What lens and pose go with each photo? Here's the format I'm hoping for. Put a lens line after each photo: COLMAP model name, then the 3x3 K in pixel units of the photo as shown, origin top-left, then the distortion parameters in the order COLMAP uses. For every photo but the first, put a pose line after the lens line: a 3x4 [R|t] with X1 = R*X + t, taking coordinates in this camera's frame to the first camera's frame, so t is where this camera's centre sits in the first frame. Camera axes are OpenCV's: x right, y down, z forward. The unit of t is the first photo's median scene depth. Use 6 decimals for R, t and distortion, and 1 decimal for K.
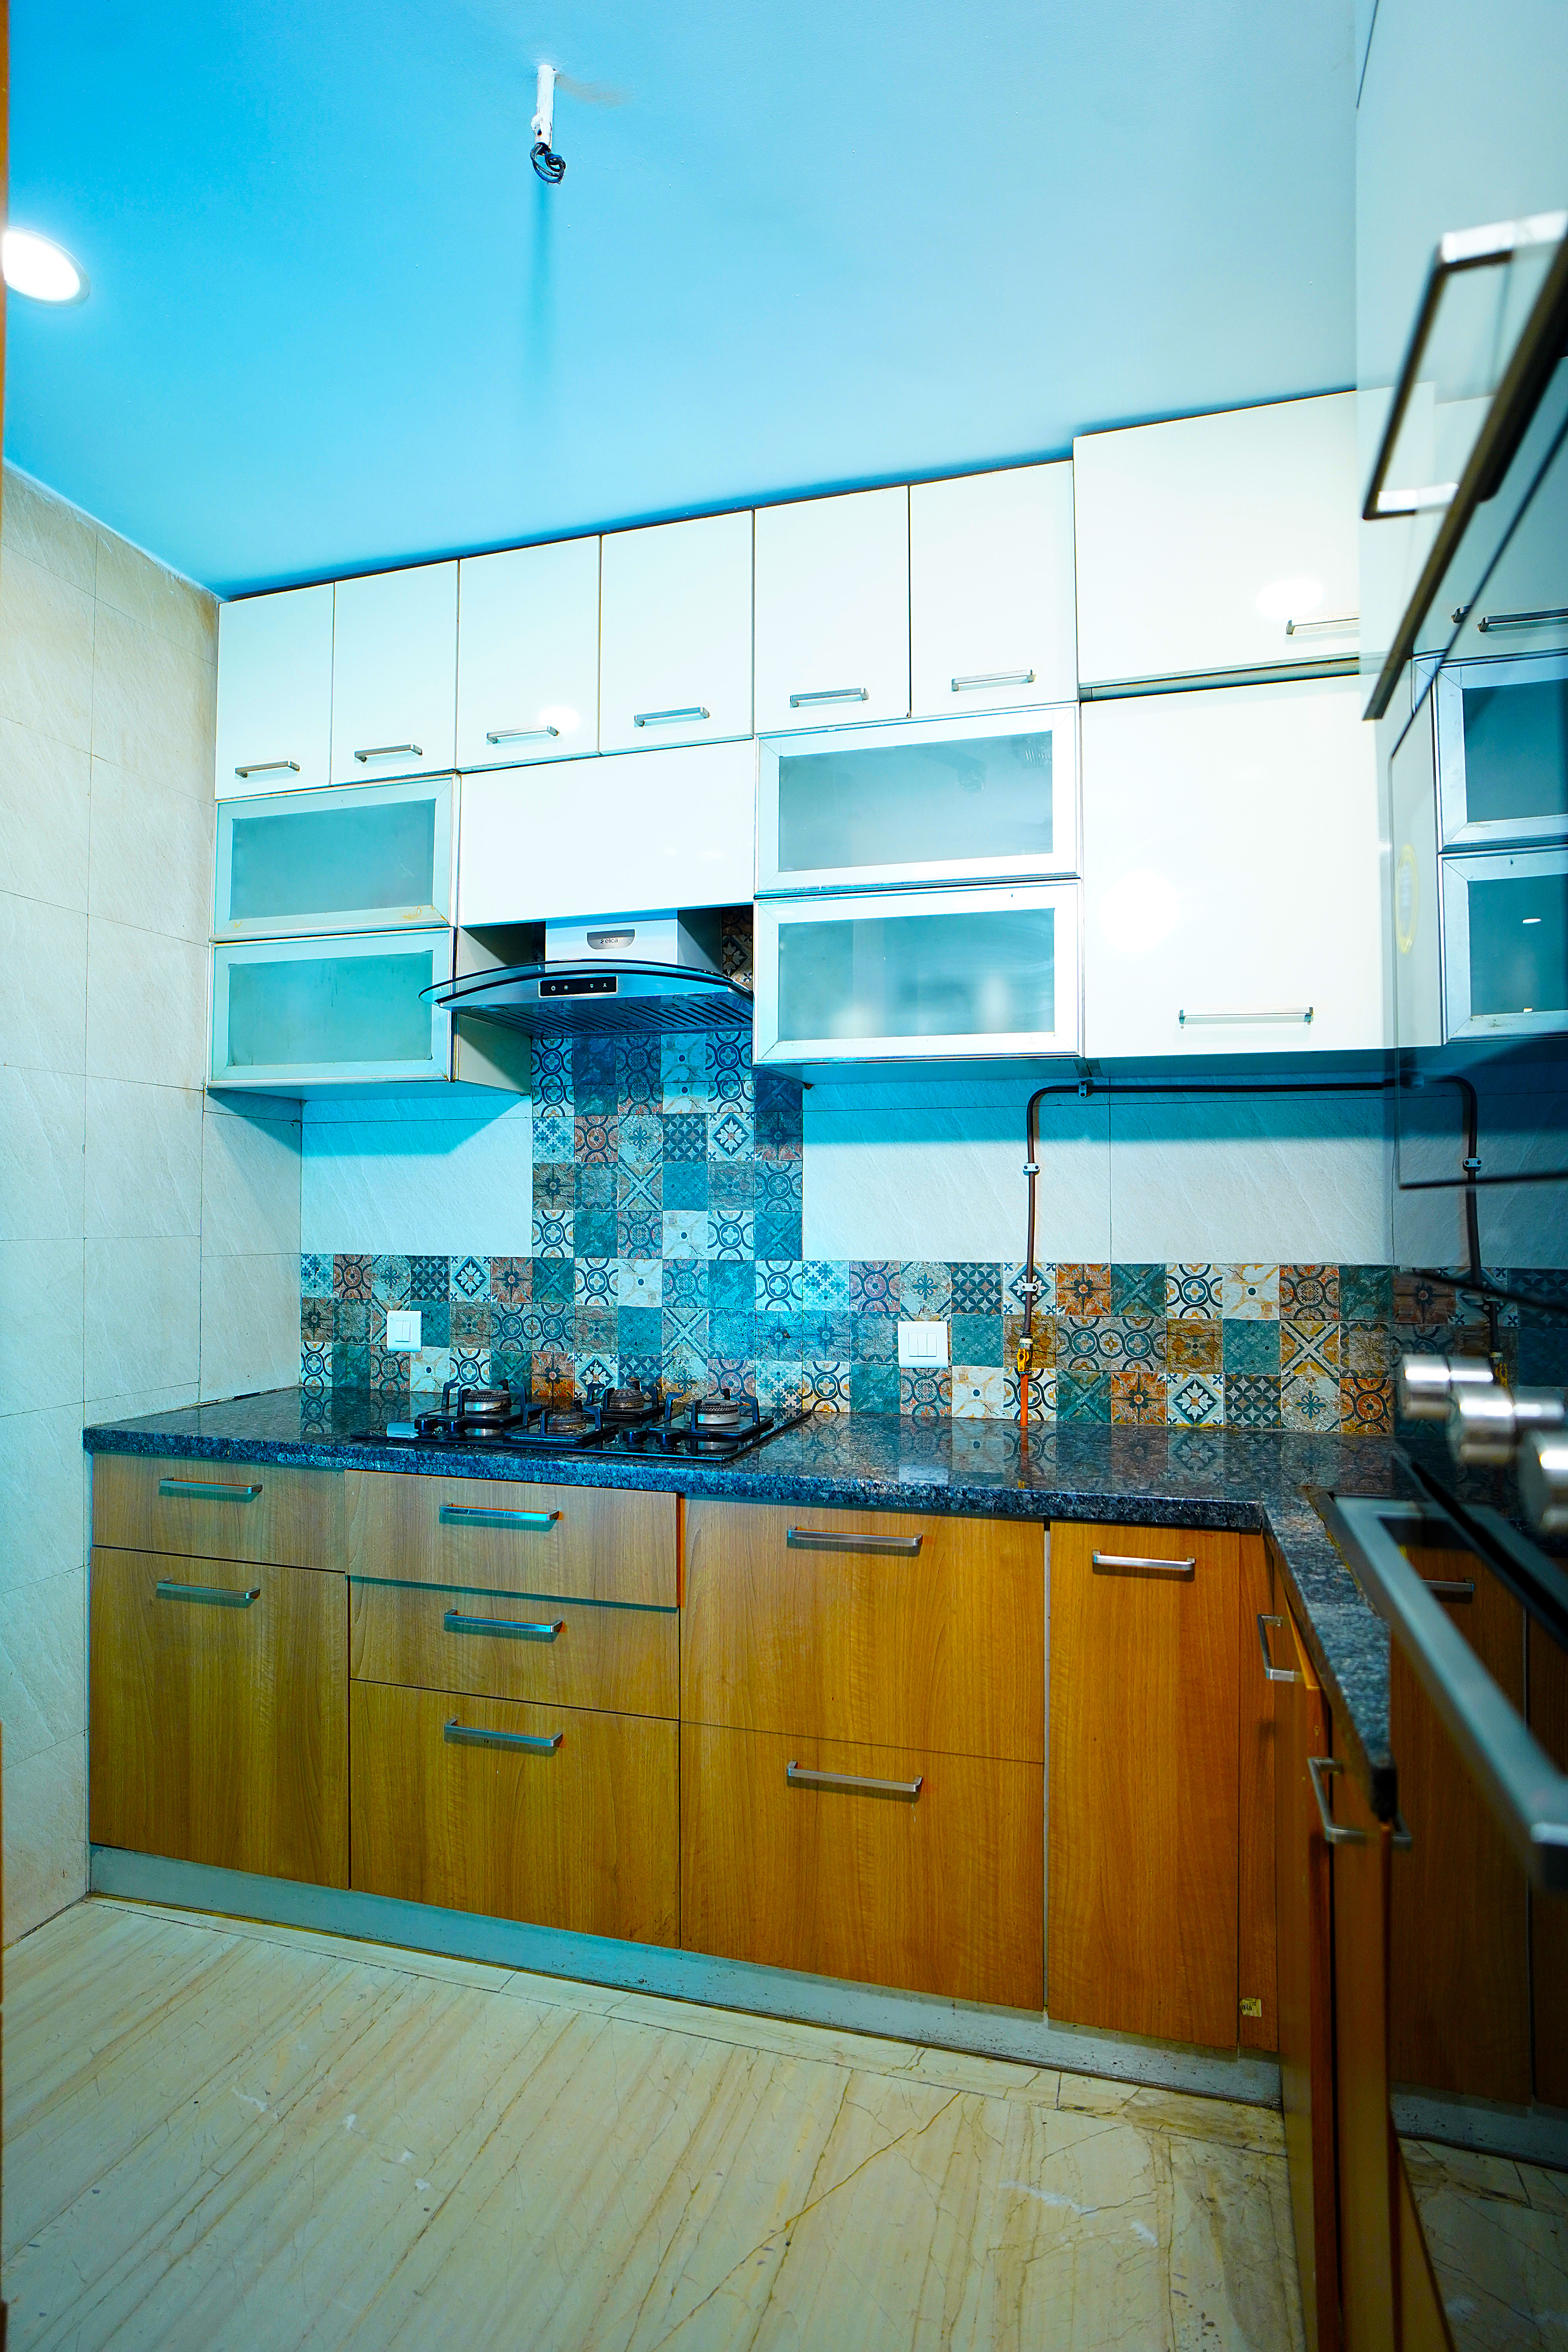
lens RADIAL K [[1233.4, 0, 784.0], [0, 1233.4, 1176.0], [0, 0, 1]] dist [-0.057003, 0.029531]
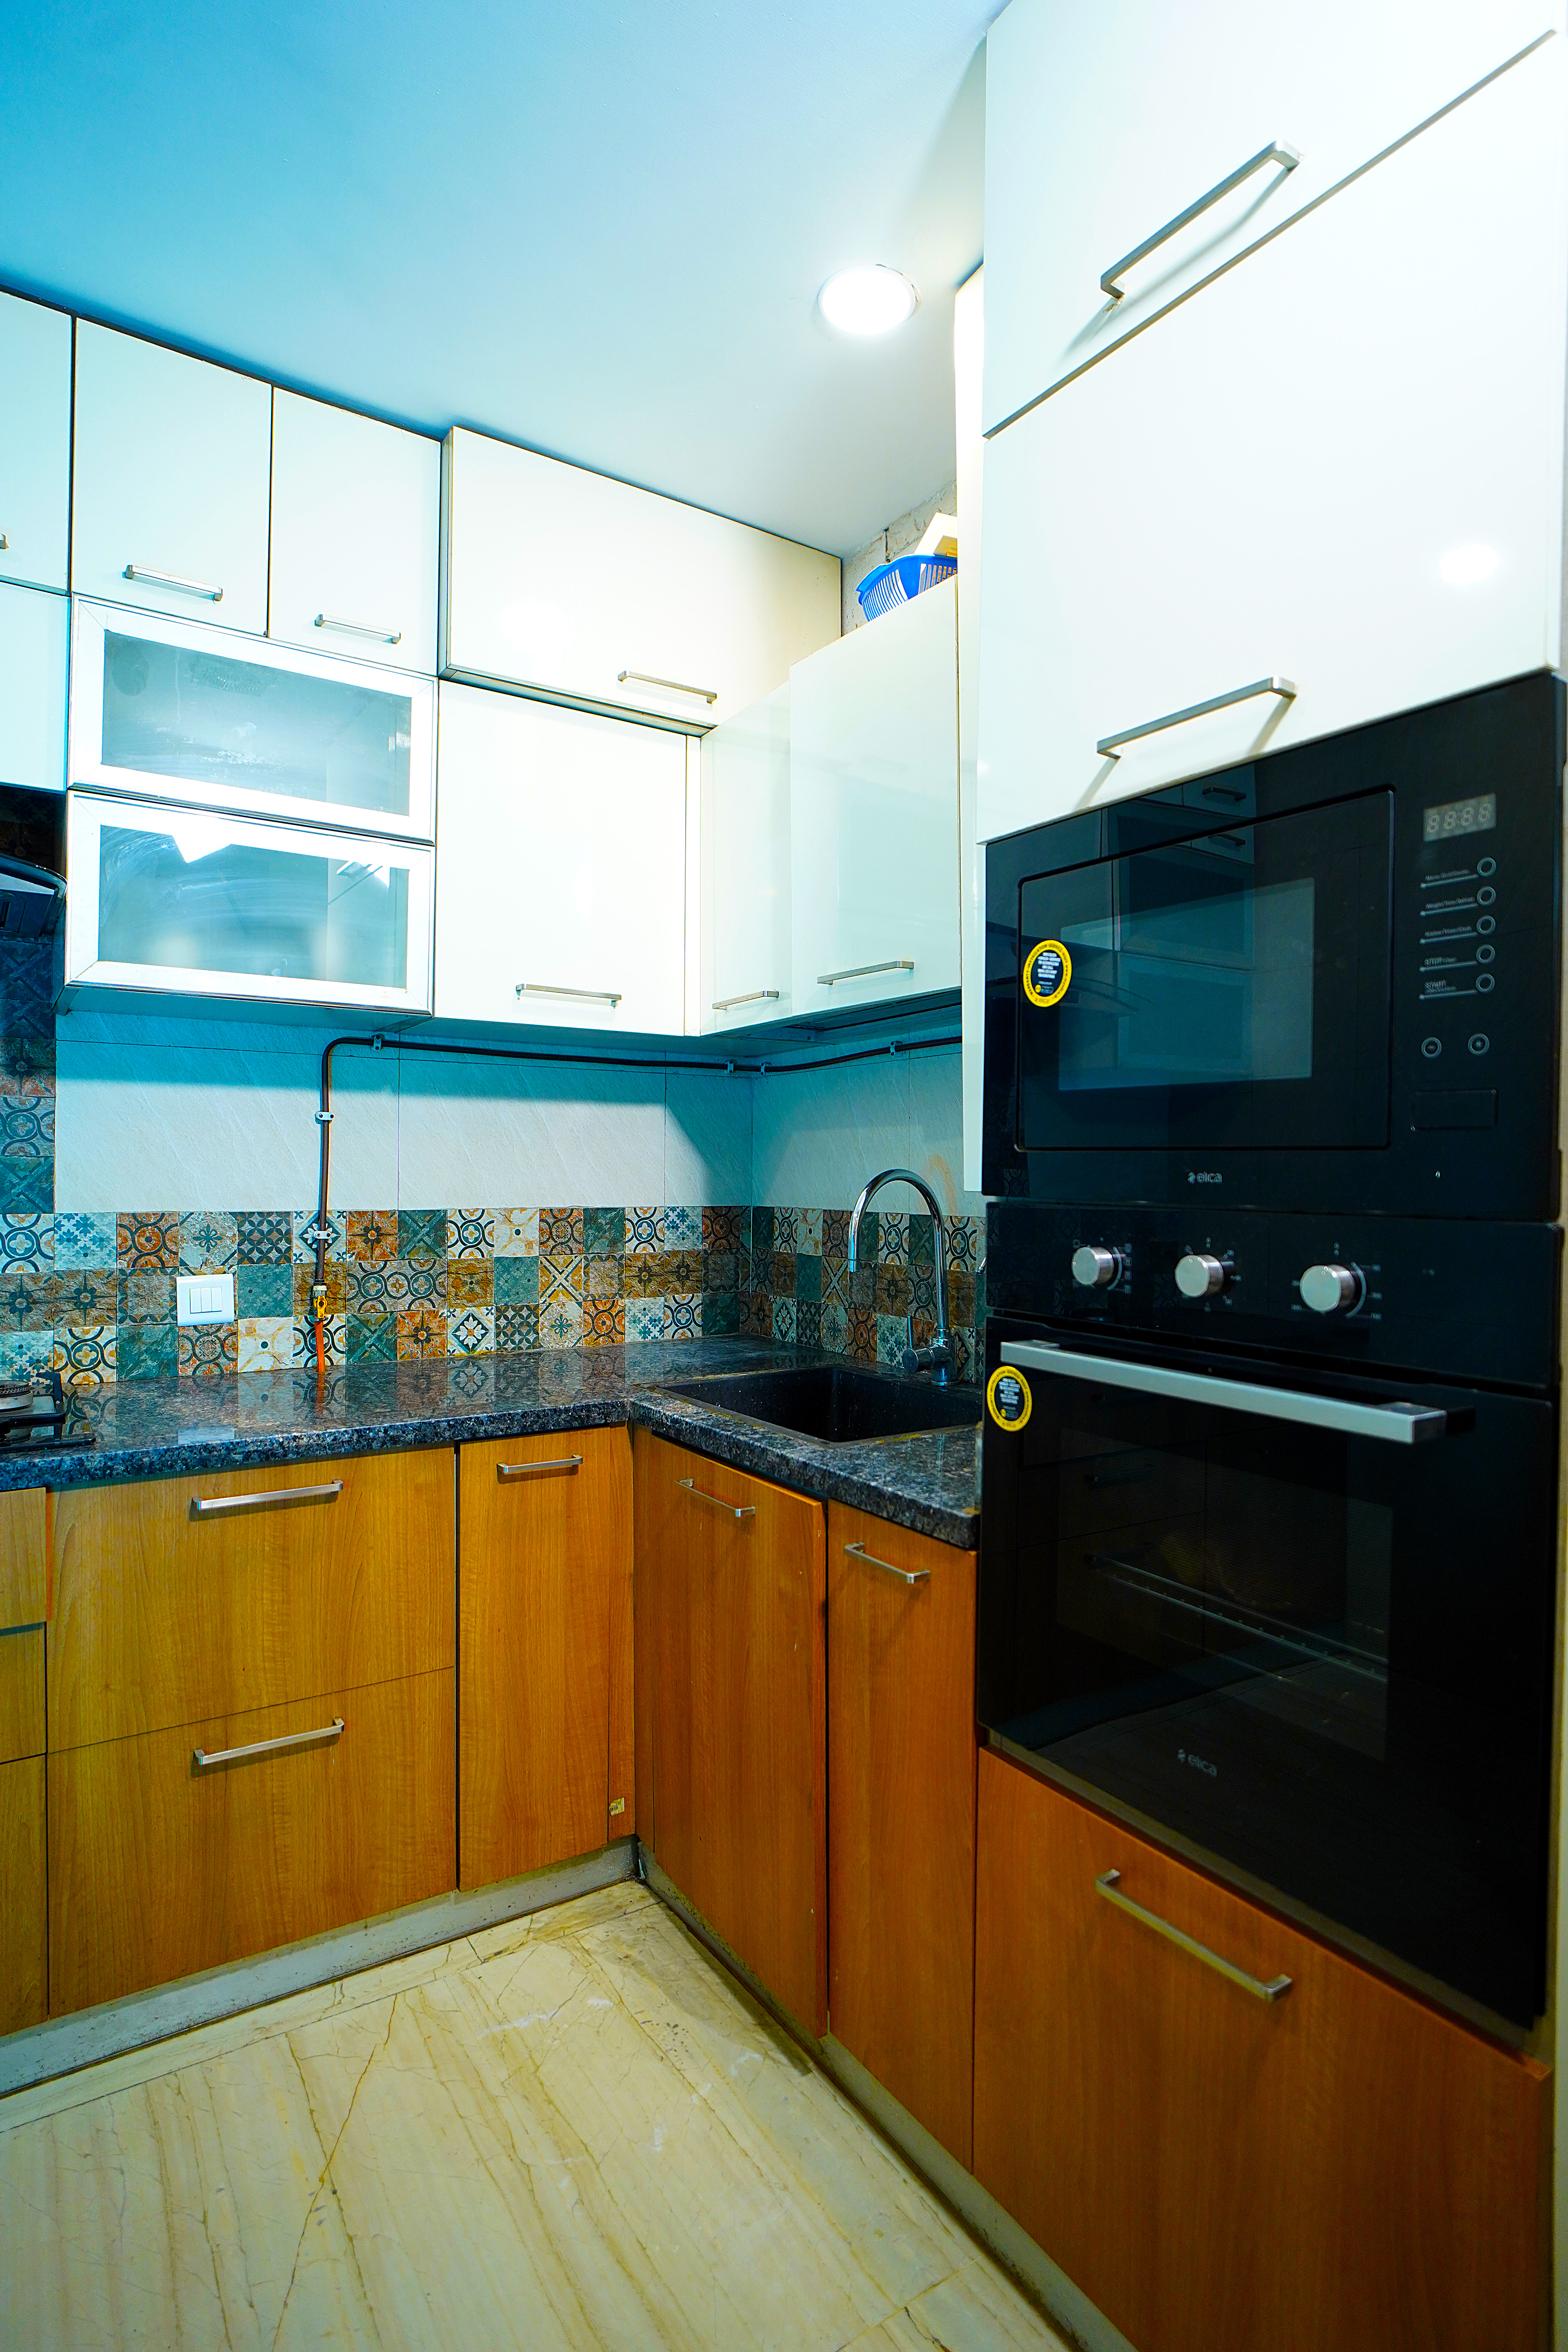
lens RADIAL K [[1234.8, 0, 784.6], [0, 1234.8, 1180.4], [0, 0, 1]] dist [-0.055914, 0.030139]
pose [[0.637988, 0.000155, 0.770047, -0.344311], [-0.032336, 0.999123, 0.026590, 0.007016], [-0.769367, -0.041865, 0.637433, 0.072290]]
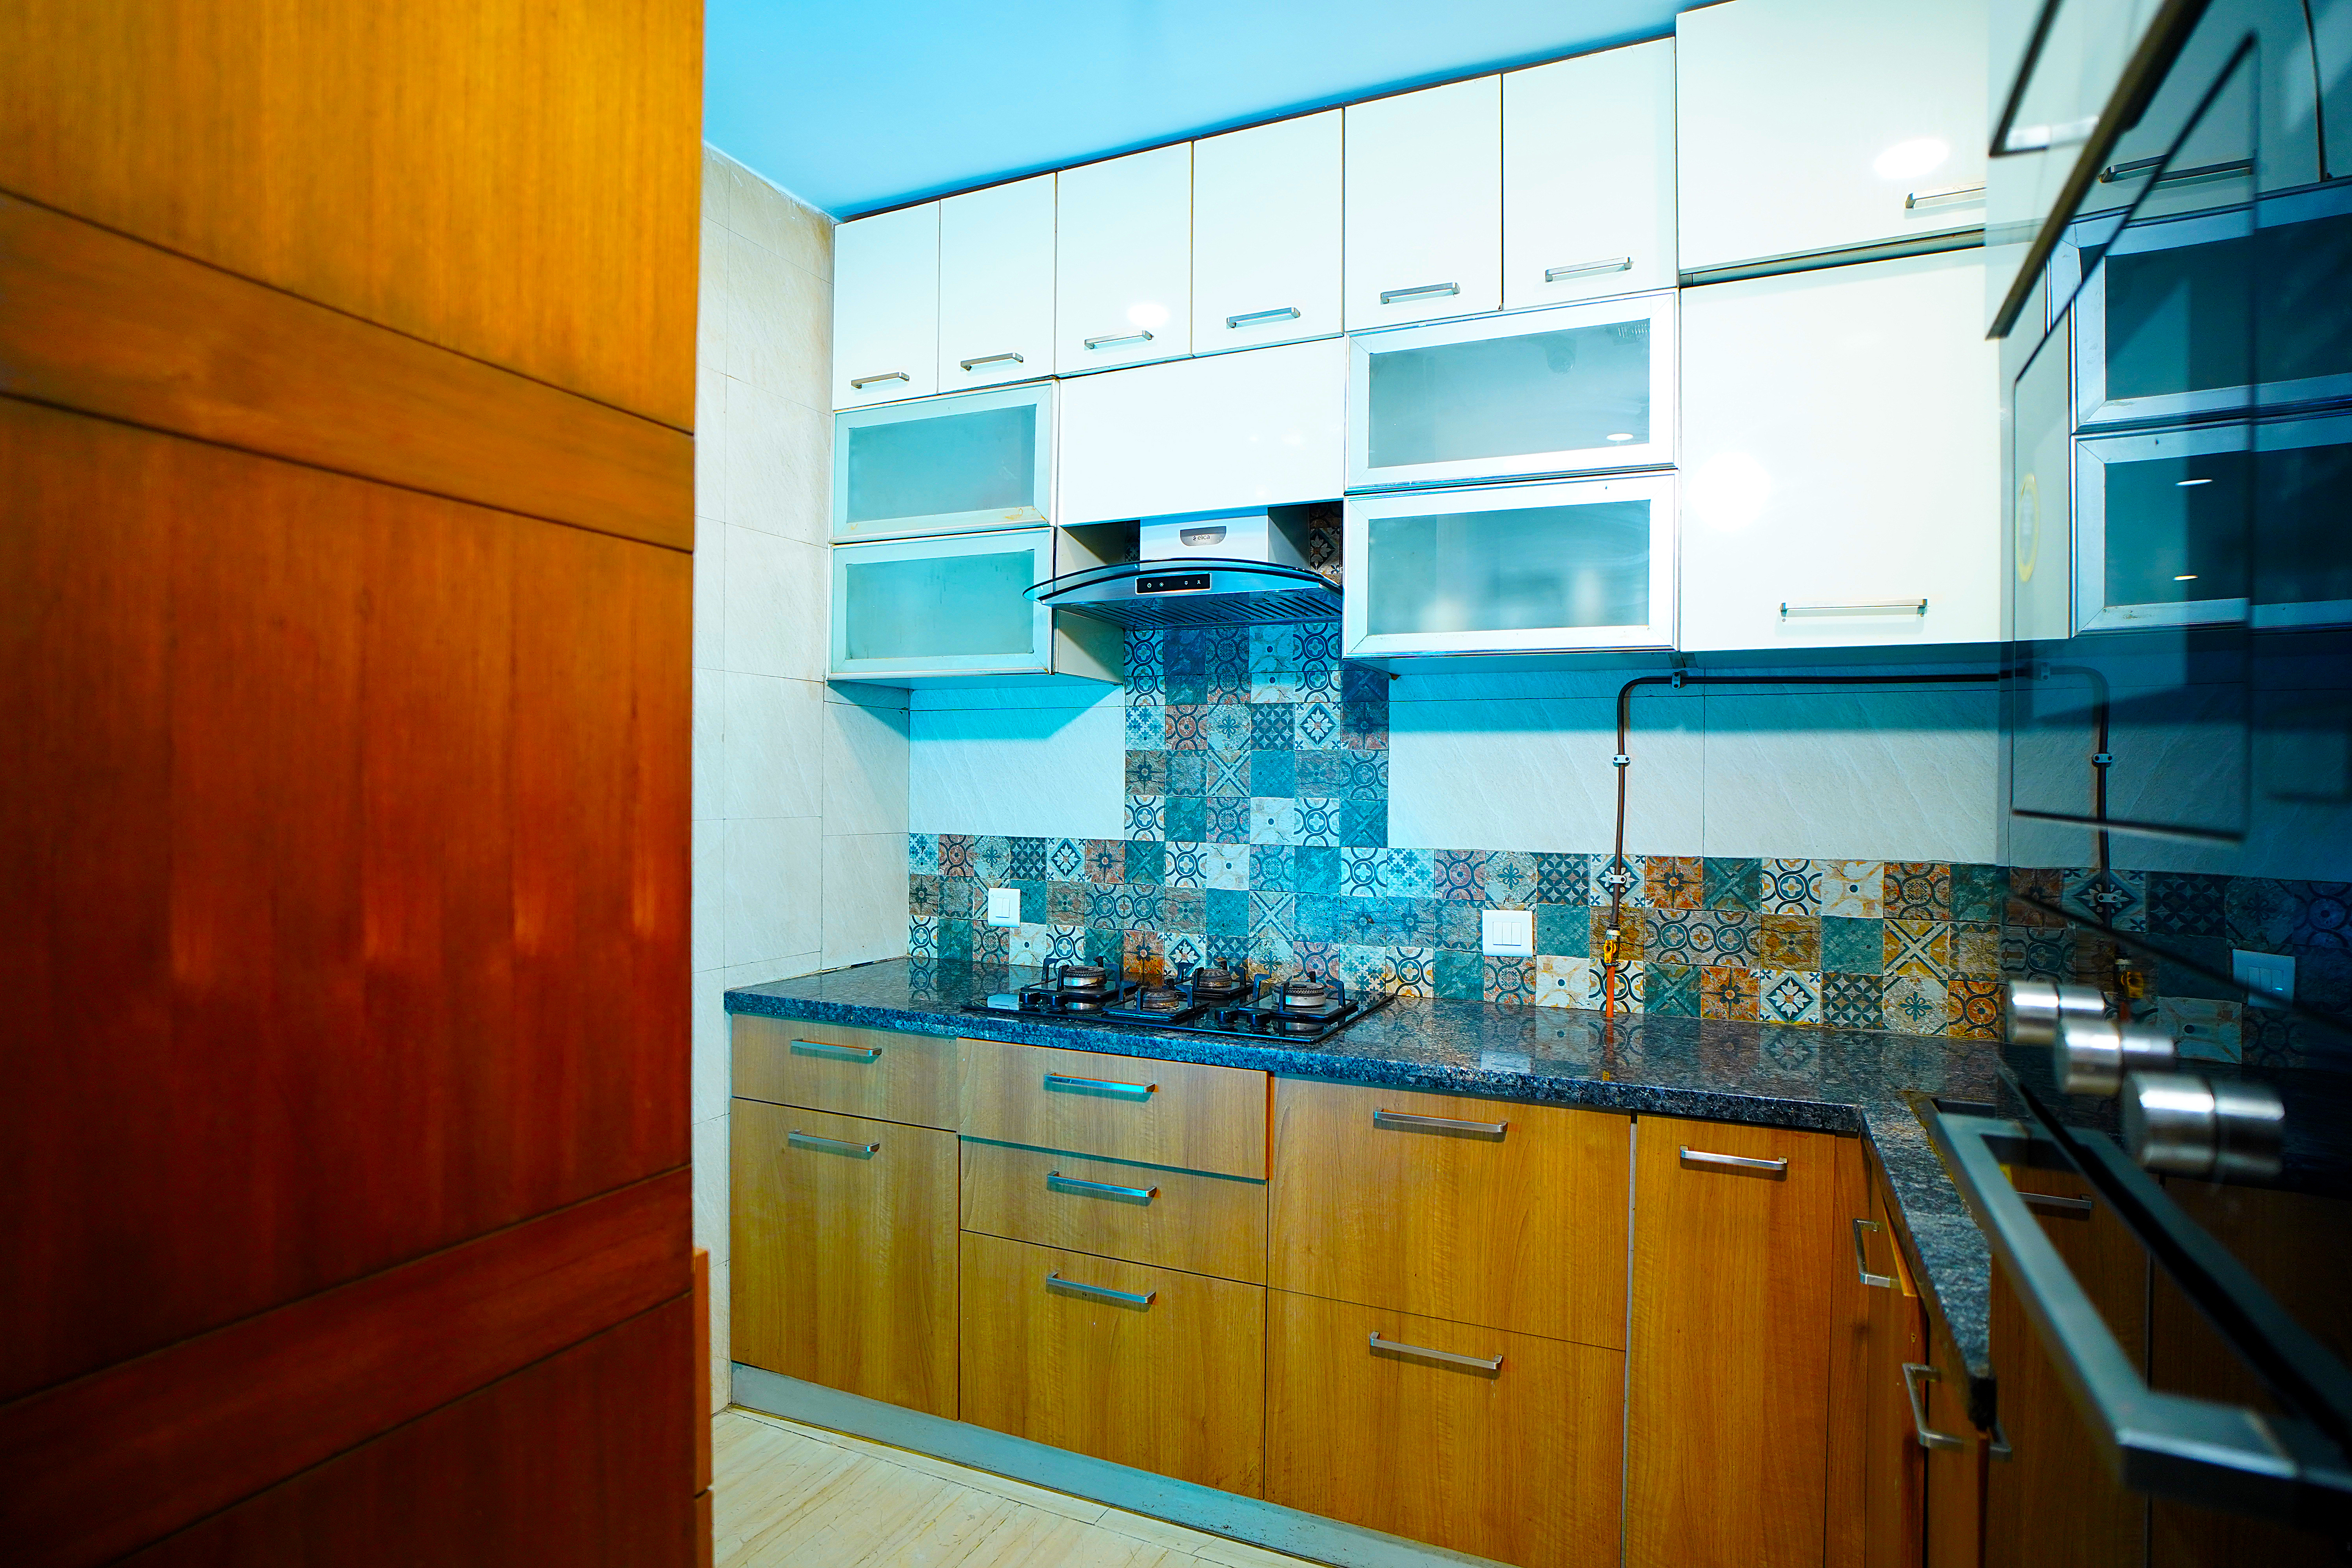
lens RADIAL K [[1232.3, 0, 1170.7], [0, 1232.3, 786.5], [0, 0, 1]] dist [-0.061372, 0.035439]
pose [[0.988957, 0.009151, -0.147921, -0.013462], [-0.004678, 0.999522, 0.030557, -0.013716], [0.148130, -0.029528, 0.988527, -0.033059]]
